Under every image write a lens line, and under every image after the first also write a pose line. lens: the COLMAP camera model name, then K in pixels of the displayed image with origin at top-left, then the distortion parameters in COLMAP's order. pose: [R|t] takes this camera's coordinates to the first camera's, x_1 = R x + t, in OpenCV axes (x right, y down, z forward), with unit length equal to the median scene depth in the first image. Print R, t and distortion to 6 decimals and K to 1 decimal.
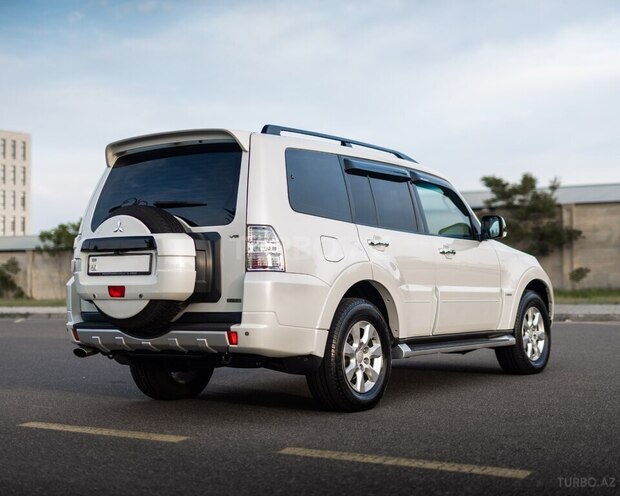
lens RADIAL K [[994.1, 0, 310.0], [0, 994.1, 248.0], [0, 0, 1]] dist [-0.000699, -0.064373]
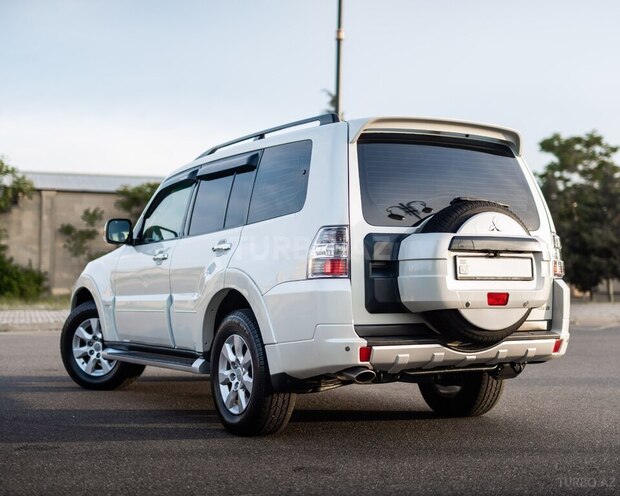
lens RADIAL K [[994.1, 0, 310.0], [0, 994.1, 248.0], [0, 0, 1]] dist [-0.000699, -0.064373]
pose [[0.439878, 0.044593, 0.896950, -1.047774], [-0.036520, 0.998828, -0.031747, 0.032602], [-0.897315, -0.018792, 0.440991, 0.758389]]
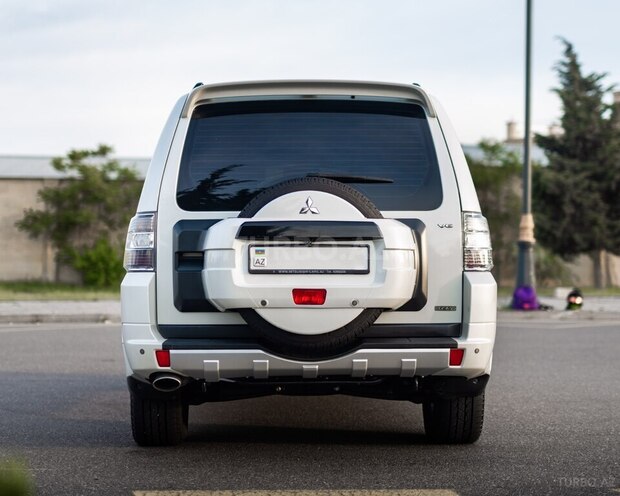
lens RADIAL K [[1133.7, 0, 310.0], [0, 1133.7, 248.0], [0, 0, 1]] dist [0.019735, 0.032955]
pose [[0.808962, 0.024053, 0.587368, -0.670647], [-0.030116, 0.999546, 0.000545, 0.008154], [-0.587088, -0.018130, 0.809320, 0.336845]]
